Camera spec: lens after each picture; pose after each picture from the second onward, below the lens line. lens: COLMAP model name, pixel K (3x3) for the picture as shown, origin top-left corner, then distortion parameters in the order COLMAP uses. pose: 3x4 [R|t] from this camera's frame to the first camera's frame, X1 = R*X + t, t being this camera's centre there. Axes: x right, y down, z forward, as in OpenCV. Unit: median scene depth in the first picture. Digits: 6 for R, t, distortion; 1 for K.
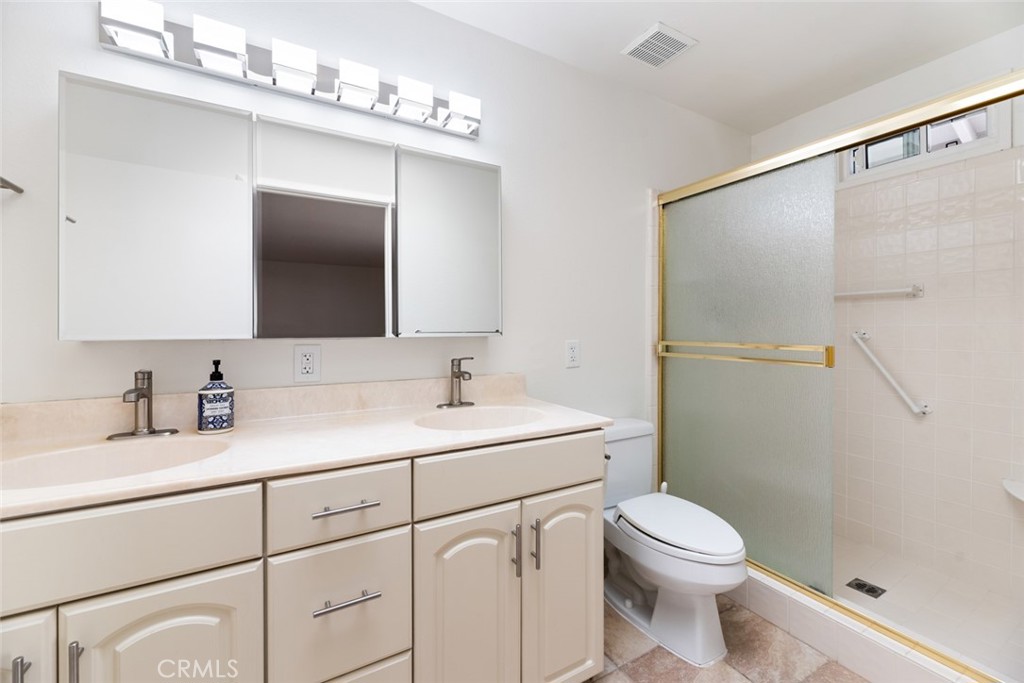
lens RADIAL K [[414.3, 0, 511.6], [0, 414.3, 334.0], [0, 0, 1]] dist [-0.000115, -0.000361]
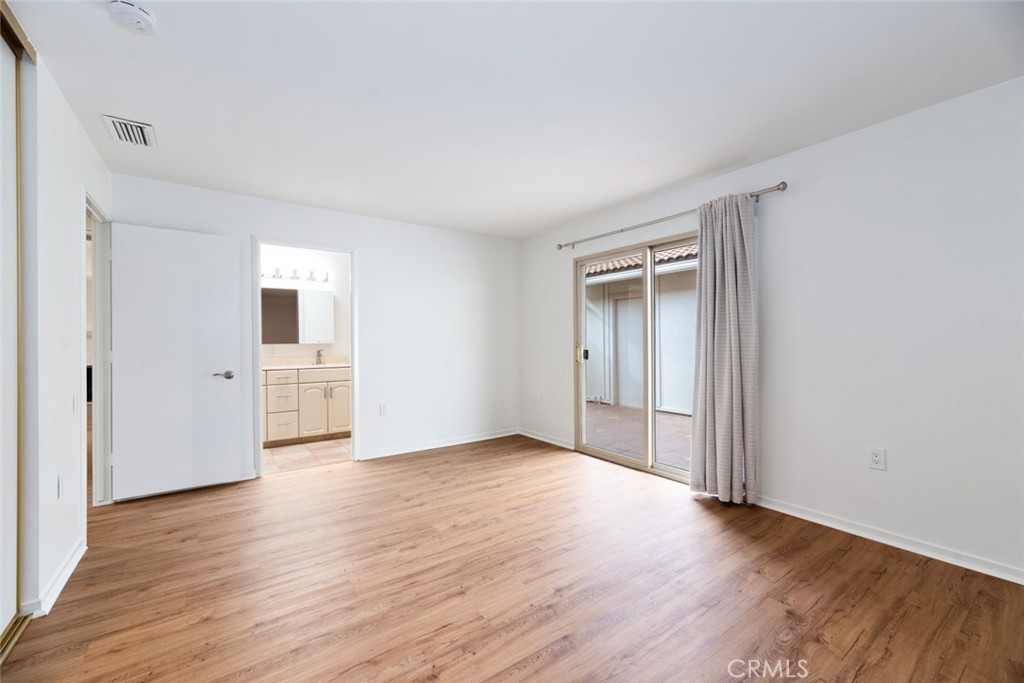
lens RADIAL K [[412.8, 0, 515.3], [0, 412.8, 347.4], [0, 0, 1]] dist [0.000286, -0.000214]
pose [[0.994231, -0.002136, 0.107235, 1.247024], [0.001313, 0.999969, 0.007746, 0.011650], [-0.107248, -0.007560, 0.994204, -2.860267]]
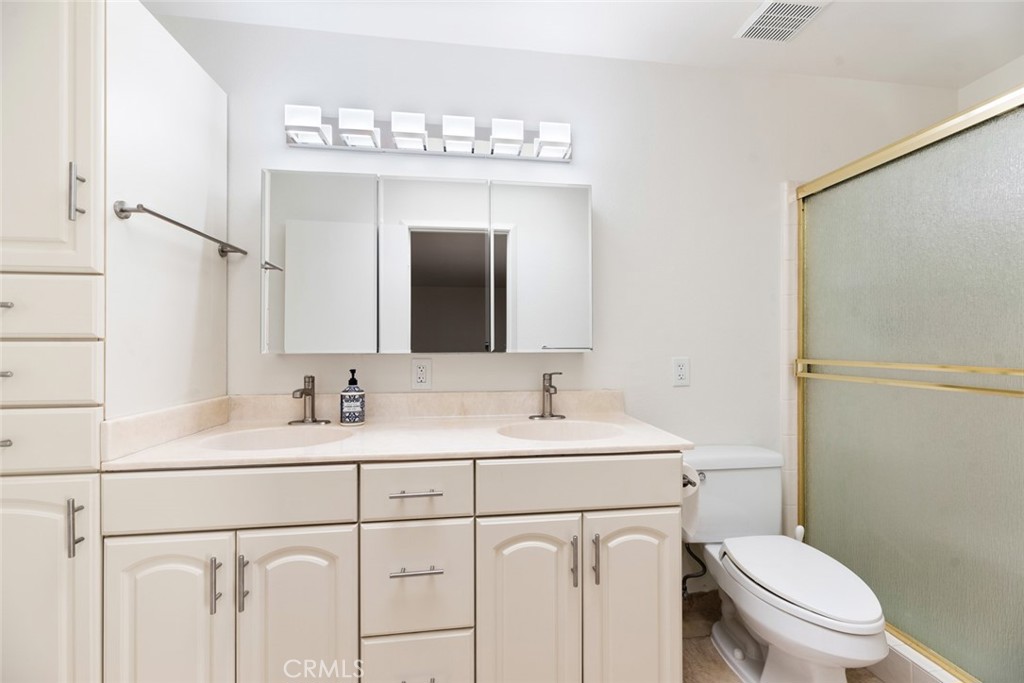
lens RADIAL K [[412.8, 0, 515.3], [0, 412.8, 347.4], [0, 0, 1]] dist [0.000286, -0.000214]
pose [[0.925237, 0.001544, -0.379386, 0.215332], [-0.003457, 0.999985, -0.004360, -0.001906], [0.379374, 0.005345, 0.925228, -0.005382]]
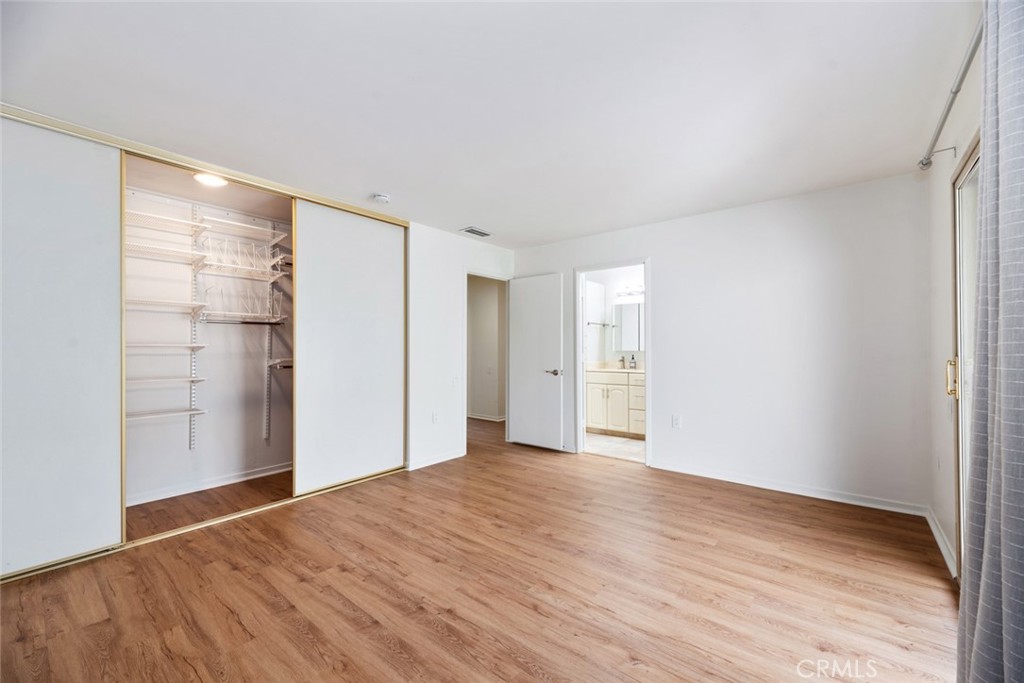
lens RADIAL K [[409.3, 0, 519.8], [0, 409.3, 346.2], [0, 0, 1]] dist [0.000543, -0.000118]
pose [[0.367083, -0.003203, -0.930182, 2.868473], [-0.005498, 0.999969, -0.005613, -0.003453], [0.930172, 0.007175, 0.367055, -1.763256]]
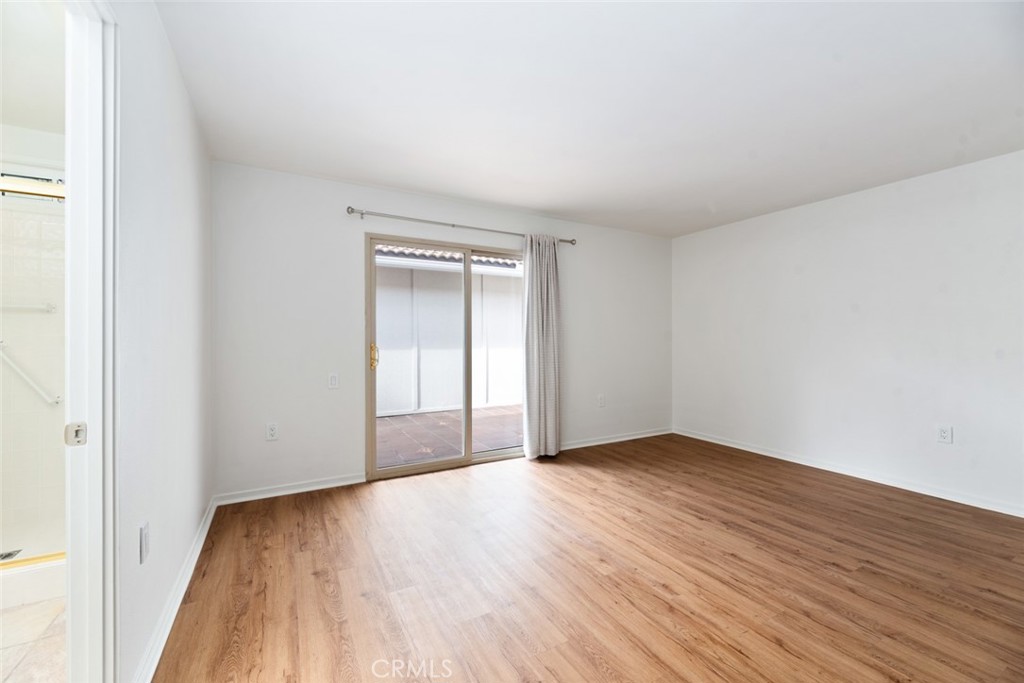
lens RADIAL K [[415.9, 0, 512.1], [0, 415.9, 339.4], [0, 0, 1]] dist [0.000015, -0.000386]
pose [[0.018633, 0.003368, 0.999821, -0.432216], [0.009036, 0.999953, -0.003537, 0.004861], [-0.999786, 0.009101, 0.018602, -0.633367]]
